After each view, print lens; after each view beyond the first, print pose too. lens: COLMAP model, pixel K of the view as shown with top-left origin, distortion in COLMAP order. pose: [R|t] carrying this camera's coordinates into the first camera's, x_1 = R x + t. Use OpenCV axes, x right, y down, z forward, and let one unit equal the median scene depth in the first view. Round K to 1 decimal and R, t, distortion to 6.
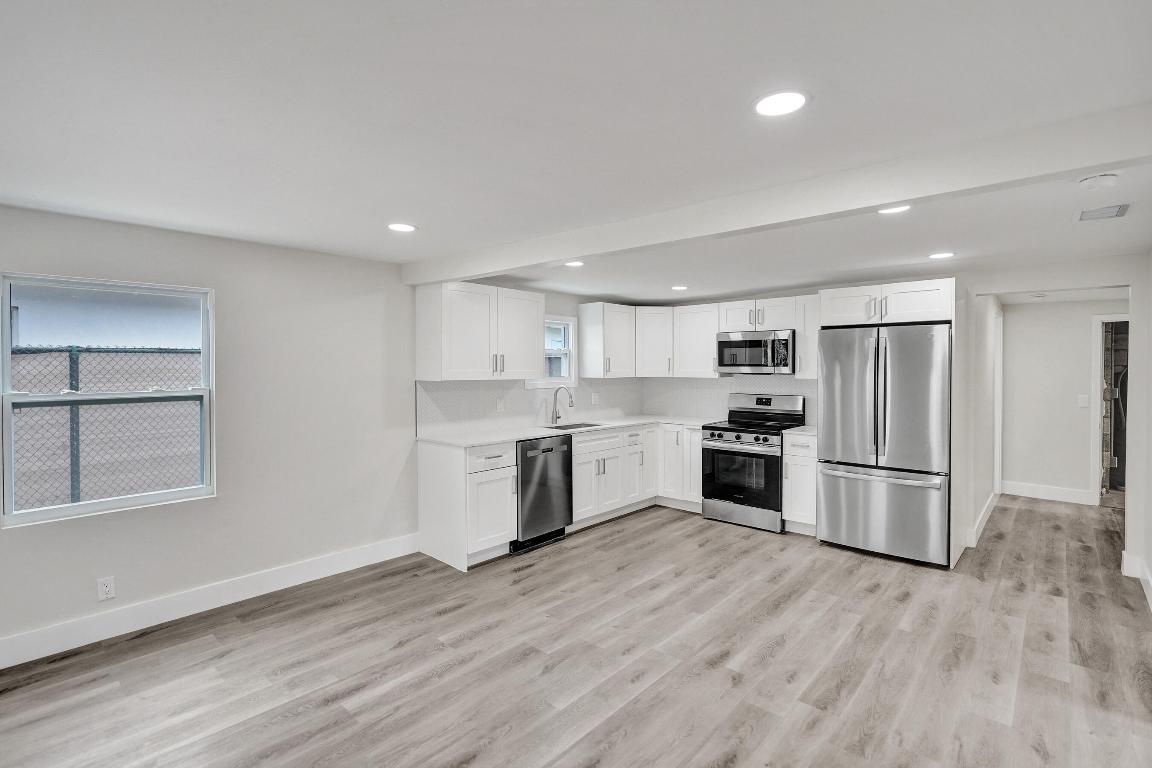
lens RADIAL K [[541.8, 0, 576.4], [0, 541.8, 374.9], [0, 0, 1]] dist [-0.009856, 0.002187]
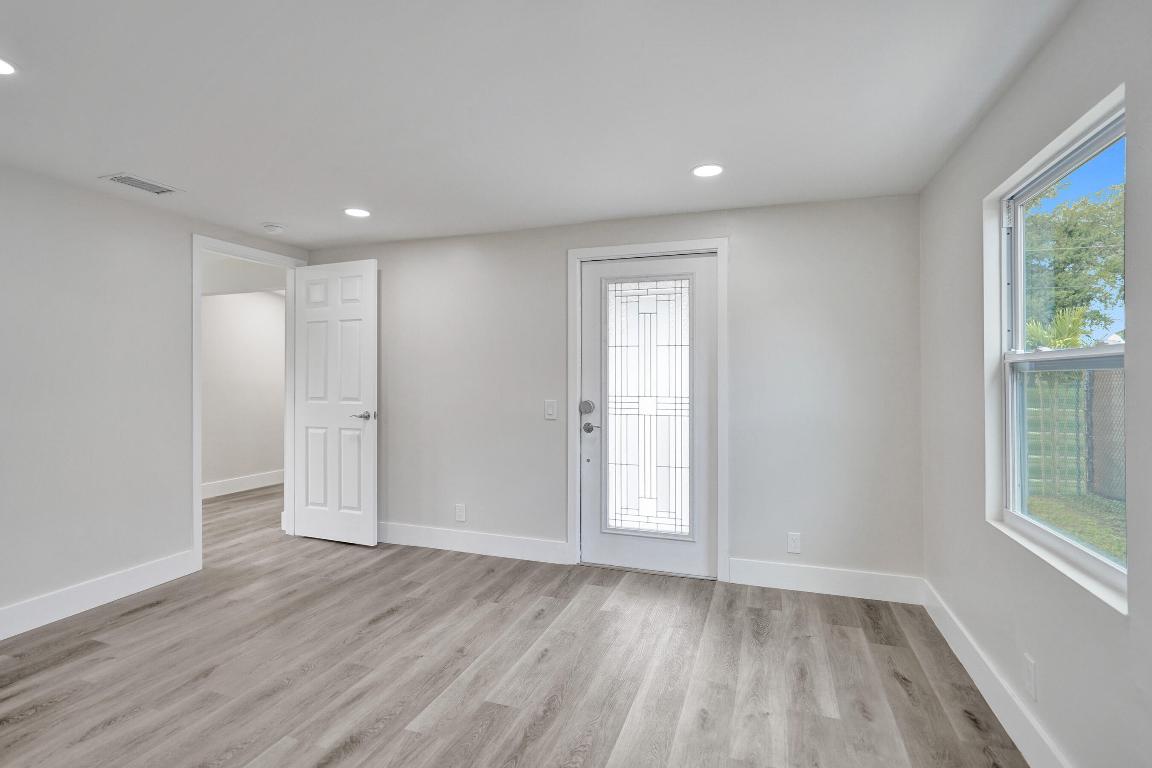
lens RADIAL K [[541.8, 0, 574.3], [0, 541.8, 371.9], [0, 0, 1]] dist [-0.009856, 0.002187]
pose [[-0.925125, -0.004405, -0.379636, -0.112222], [-0.007358, 0.999953, 0.006328, 0.036859], [0.379590, 0.008648, -0.925114, 0.882704]]
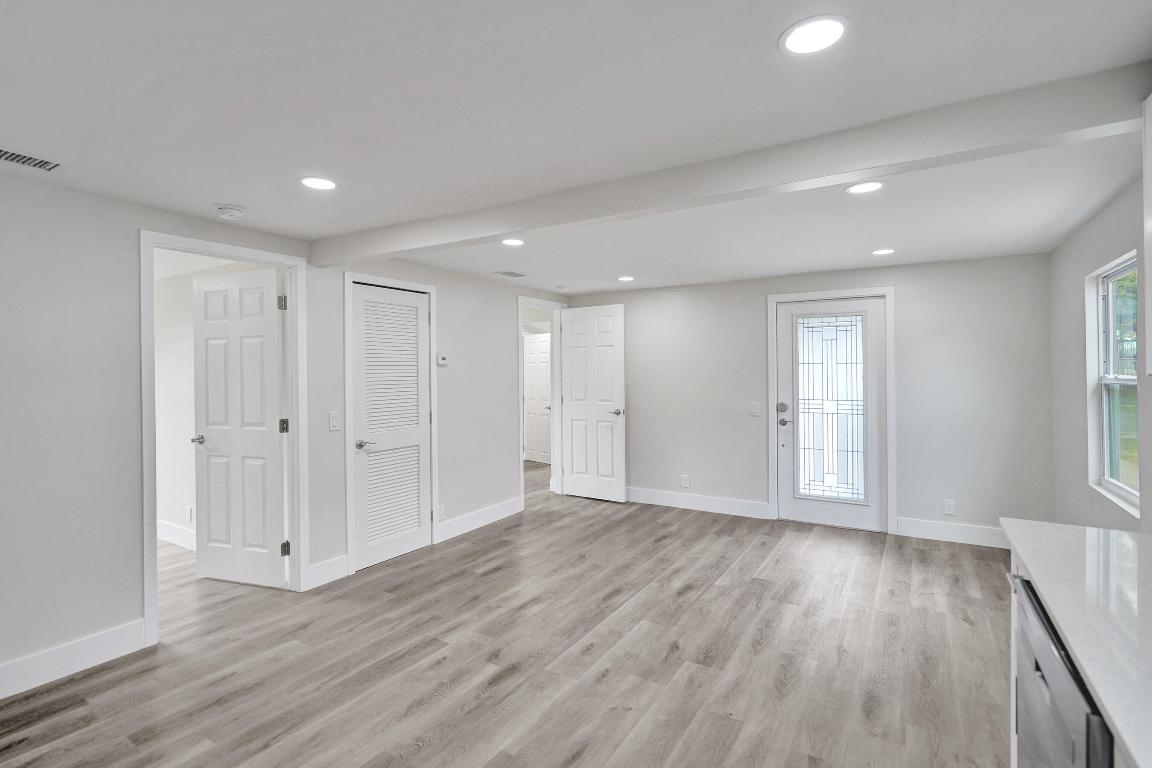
lens RADIAL K [[541.8, 0, 575.1], [0, 541.8, 367.1], [0, 0, 1]] dist [-0.009856, 0.002187]
pose [[-0.984972, 0.004792, -0.172647, 0.184773], [0.003712, 0.999971, 0.006577, 0.001147], [0.172674, 0.005838, -0.984962, 1.179979]]
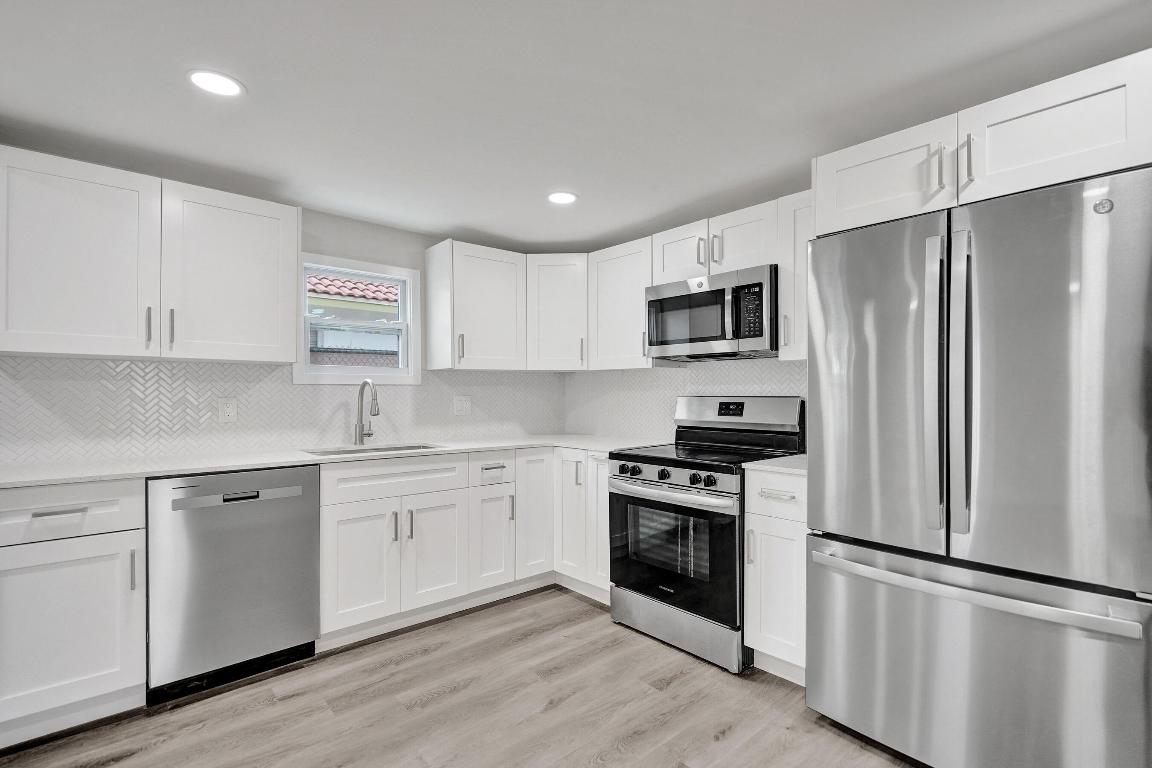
lens RADIAL K [[541.8, 0, 573.9], [0, 541.8, 392.5], [0, 0, 1]] dist [-0.009856, 0.002187]
pose [[0.993238, -0.000410, -0.116099, 0.307064], [-0.001066, 0.999919, -0.012658, 0.048431], [0.116094, 0.012696, 0.993157, 0.534128]]
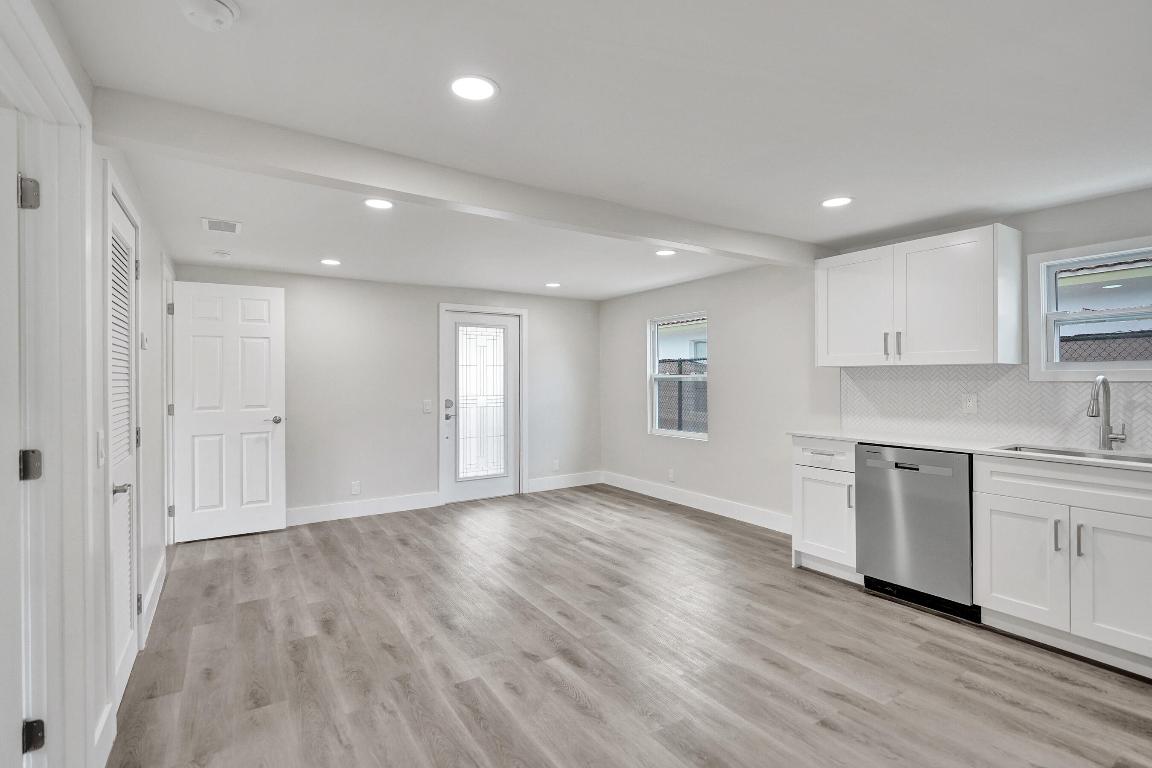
lens RADIAL K [[541.8, 0, 576.9], [0, 541.8, 374.4], [0, 0, 1]] dist [-0.009856, 0.002187]
pose [[-0.268359, -0.006836, -0.963295, 0.710183], [-0.008695, 0.999951, -0.004674, 0.029070], [0.963280, 0.007122, -0.268405, 0.773108]]
